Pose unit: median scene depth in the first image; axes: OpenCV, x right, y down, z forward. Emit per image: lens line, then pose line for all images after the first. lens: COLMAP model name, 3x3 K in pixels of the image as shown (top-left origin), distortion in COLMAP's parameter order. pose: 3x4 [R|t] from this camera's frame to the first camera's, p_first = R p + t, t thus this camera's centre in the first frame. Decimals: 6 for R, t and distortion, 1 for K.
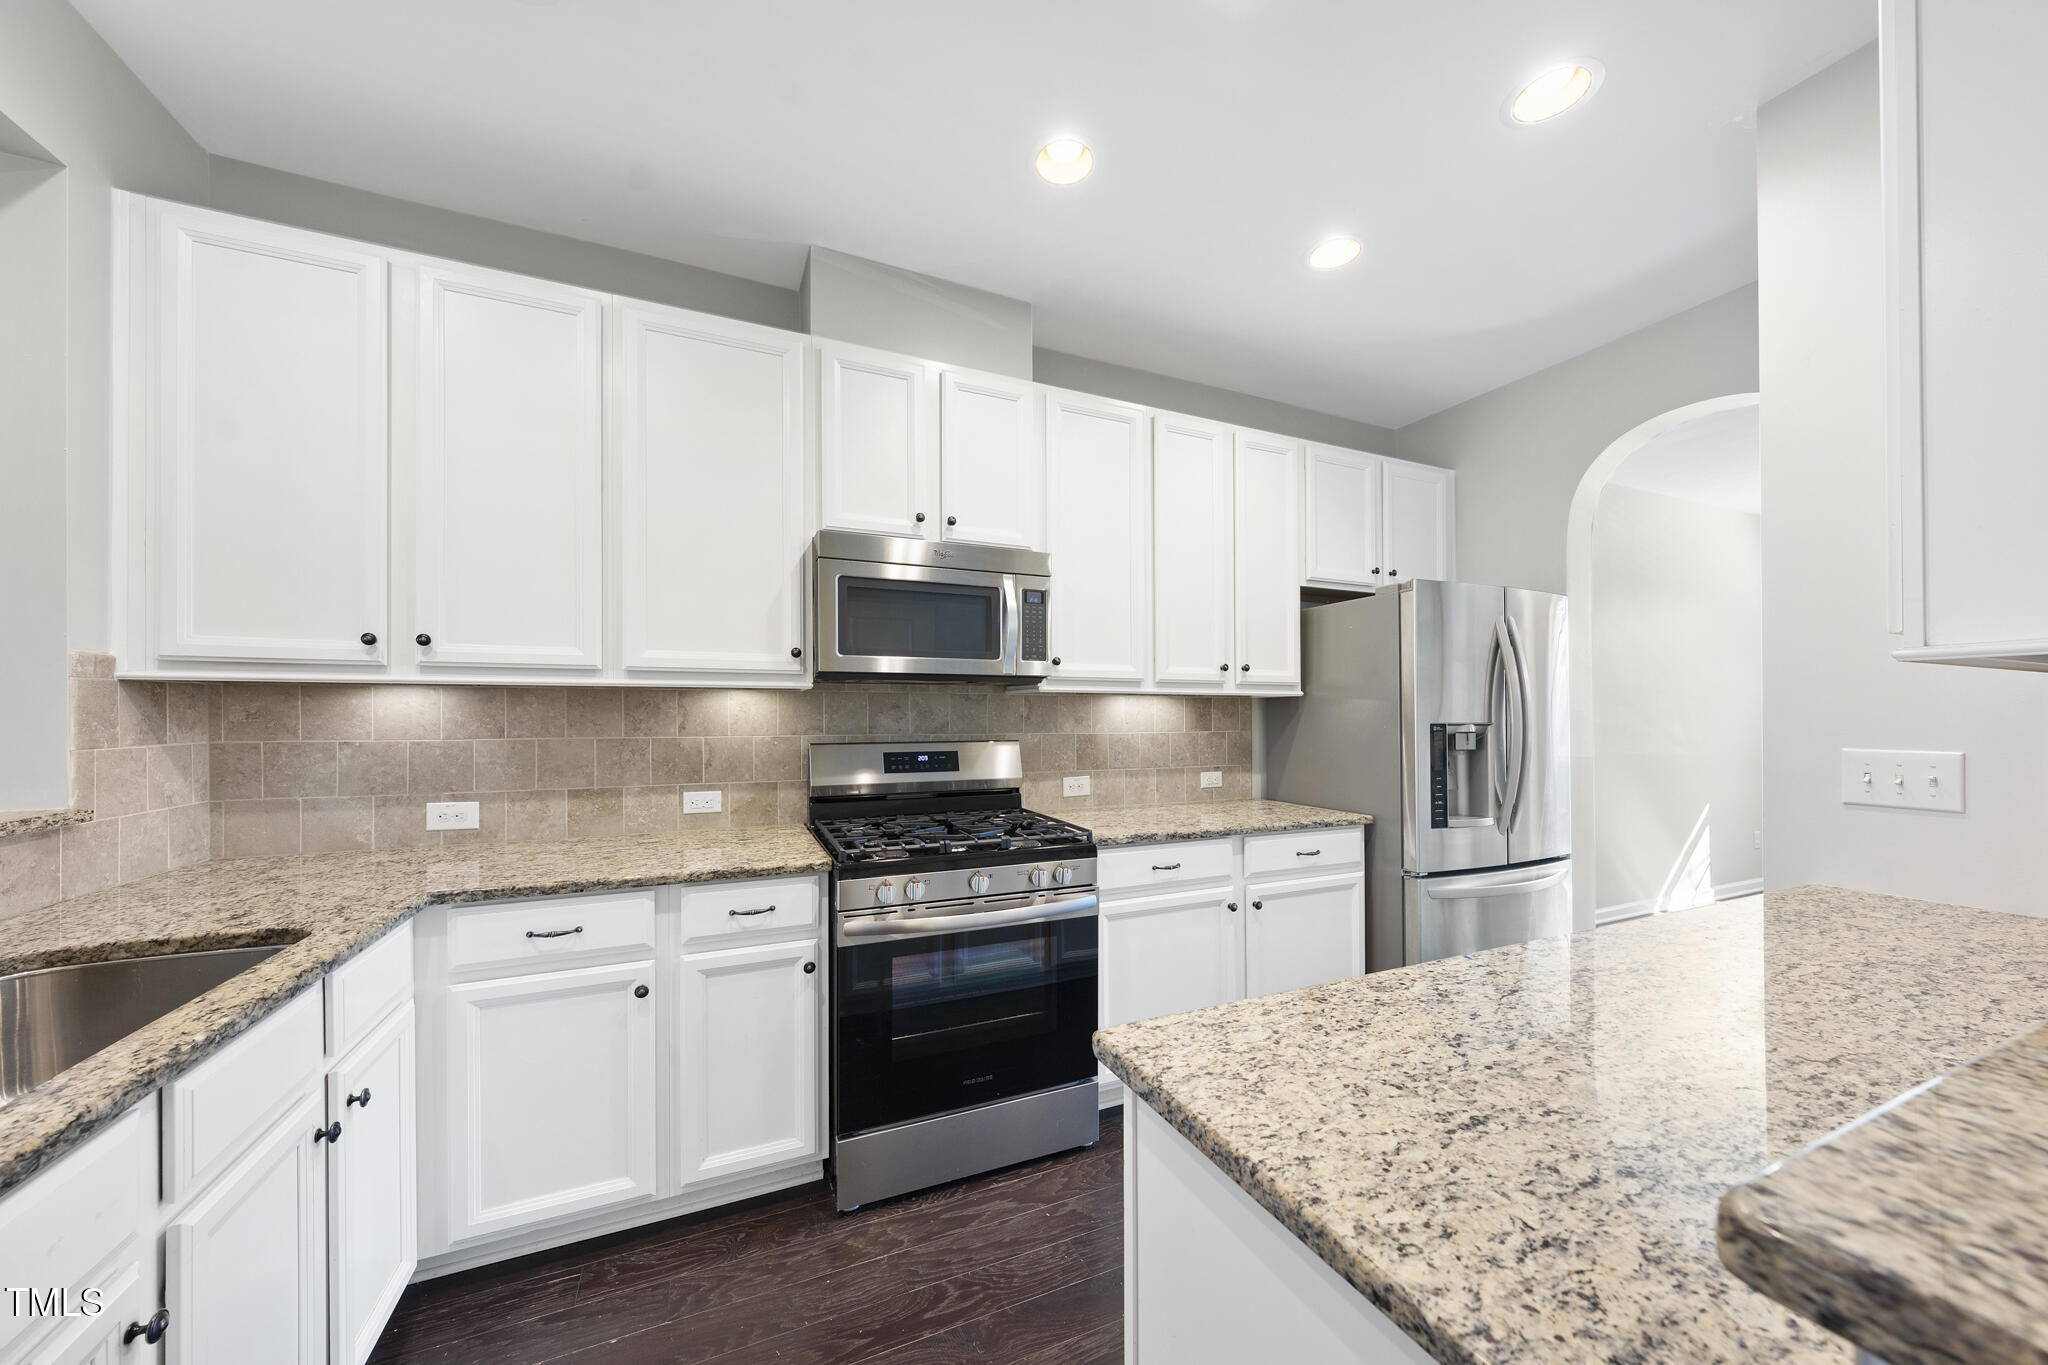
lens RADIAL K [[707.8, 0, 1023.9], [0, 707.8, 709.6], [0, 0, 1]] dist [-0.000538, -0.000070]
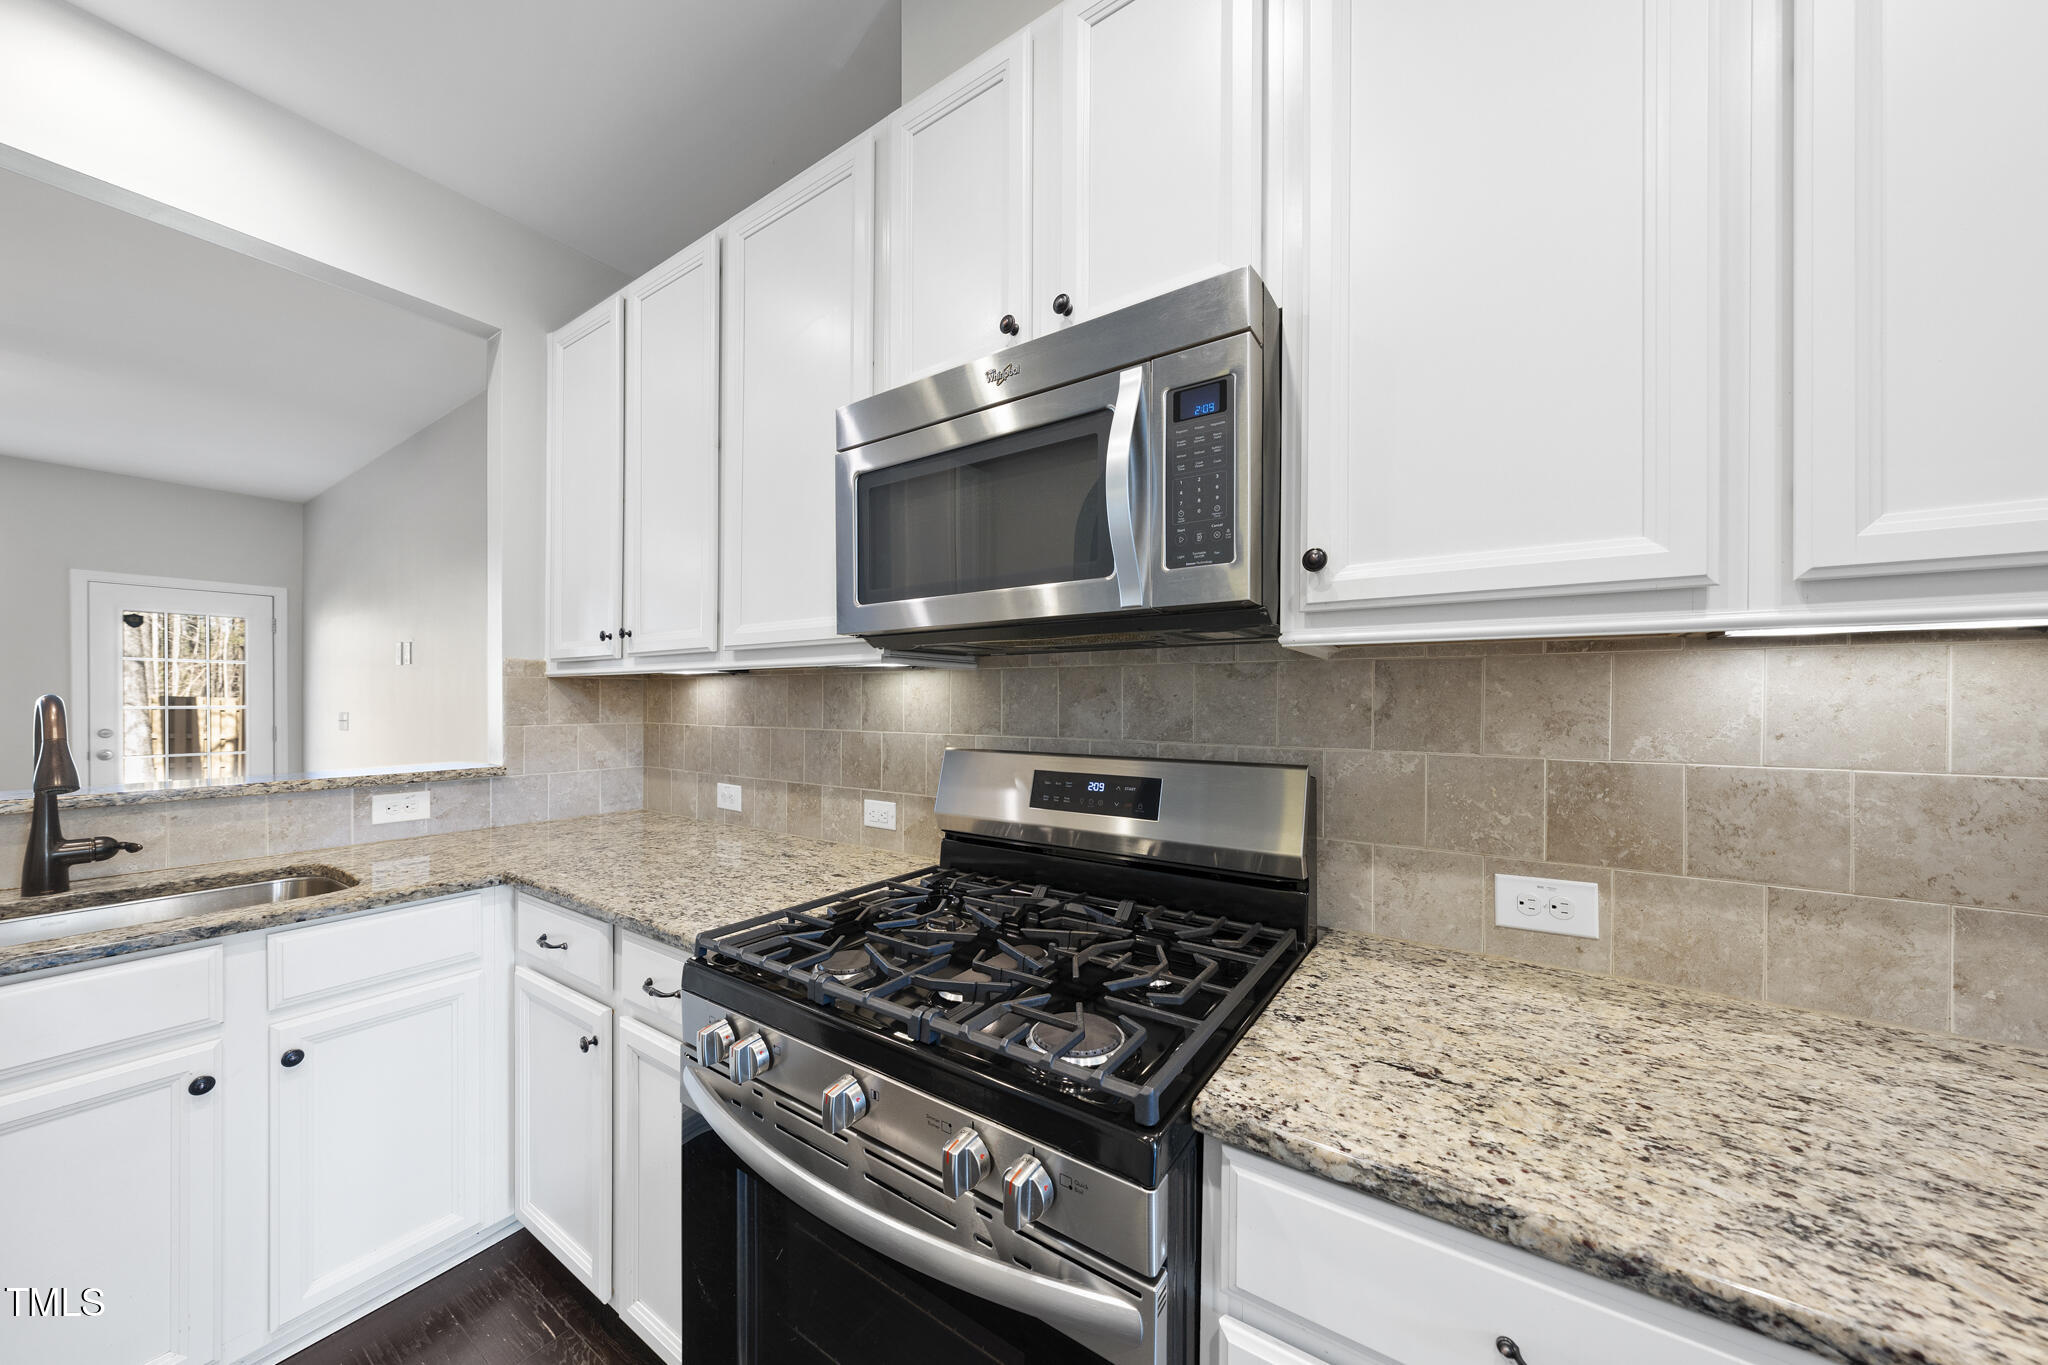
lens RADIAL K [[696.9, 0, 1028.8], [0, 696.9, 703.3], [0, 0, 1]] dist [-0.001803, -0.000109]
pose [[0.531495, 0.001652, -0.847060, 0.302950], [0.001139, 0.999996, 0.002665, 0.005240], [0.847061, -0.002381, 0.531491, 0.755497]]
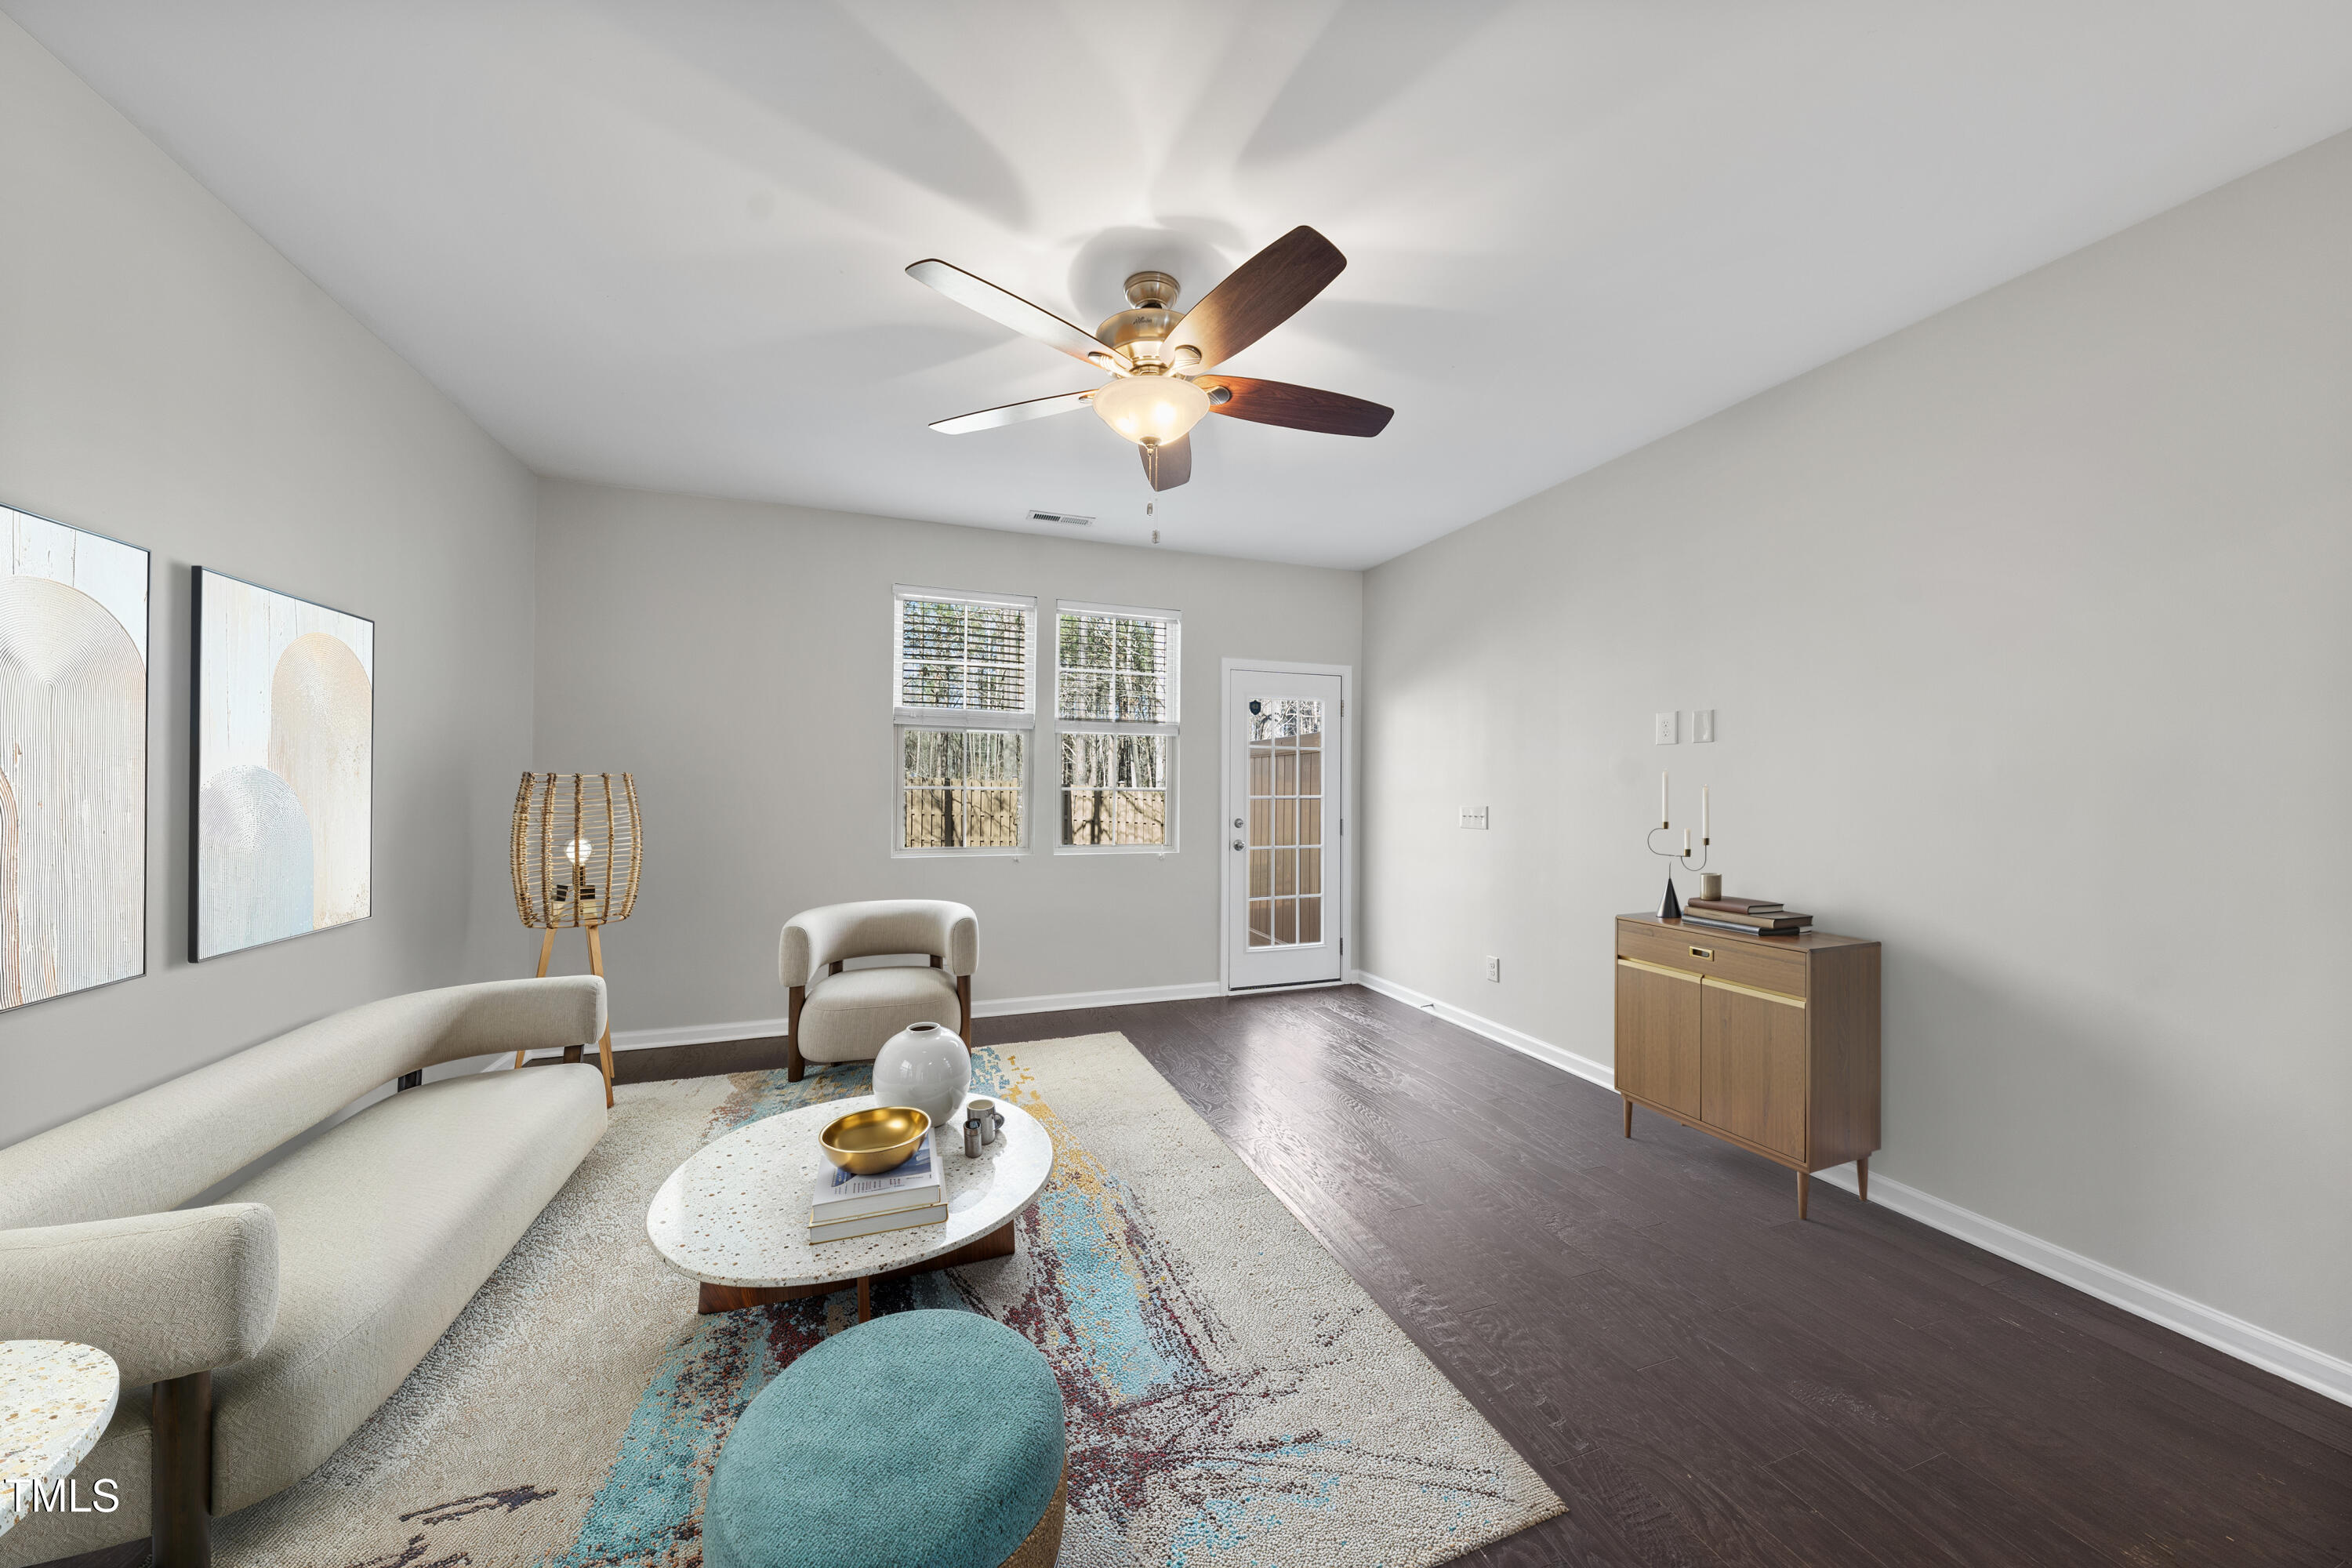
lens RADIAL K [[807.4, 0, 1176.0], [0, 807.4, 784.0], [0, 0, 1]] dist [-0.000159, -0.000015]
pose [[-0.071078, -0.004125, -0.997462, -0.481917], [-0.003004, 0.999988, -0.003921, -0.007185], [0.997466, 0.002718, -0.071090, -0.415805]]
